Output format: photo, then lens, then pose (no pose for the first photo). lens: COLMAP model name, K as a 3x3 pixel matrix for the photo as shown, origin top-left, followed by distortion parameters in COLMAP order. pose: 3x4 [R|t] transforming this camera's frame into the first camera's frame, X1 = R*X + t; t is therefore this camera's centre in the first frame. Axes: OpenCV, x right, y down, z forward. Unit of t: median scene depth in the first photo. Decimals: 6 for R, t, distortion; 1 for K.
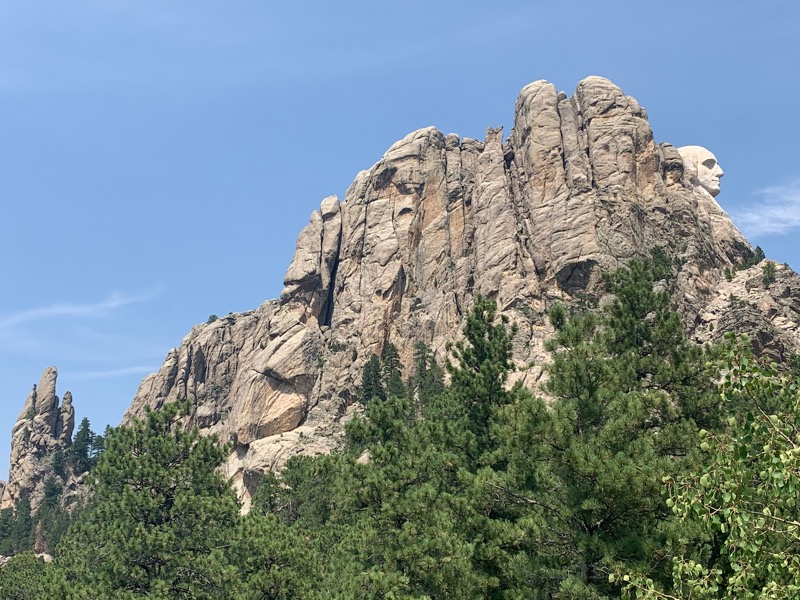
lens RADIAL K [[1105.3, 0, 397.4], [0, 1105.3, 290.3], [0, 0, 1]] dist [0.199314, -0.571653]
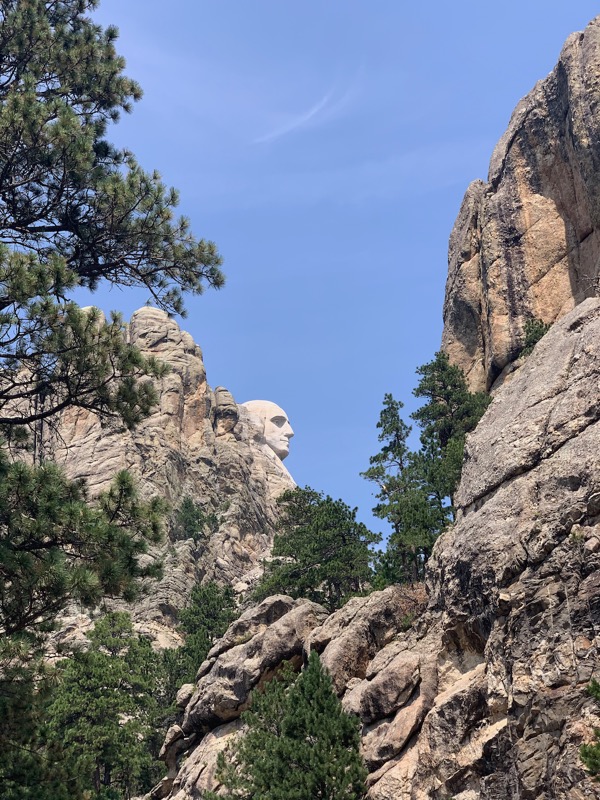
lens RADIAL K [[1186.2, 0, 300.0], [0, 1186.2, 400.0], [0, 0, 1]] dist [0.164366, -0.621466]
pose [[0.975336, 0.088040, 0.202407, 0.116332], [-0.054148, 0.984424, -0.167266, 0.029320], [-0.213981, 0.152180, 0.964911, 0.100866]]
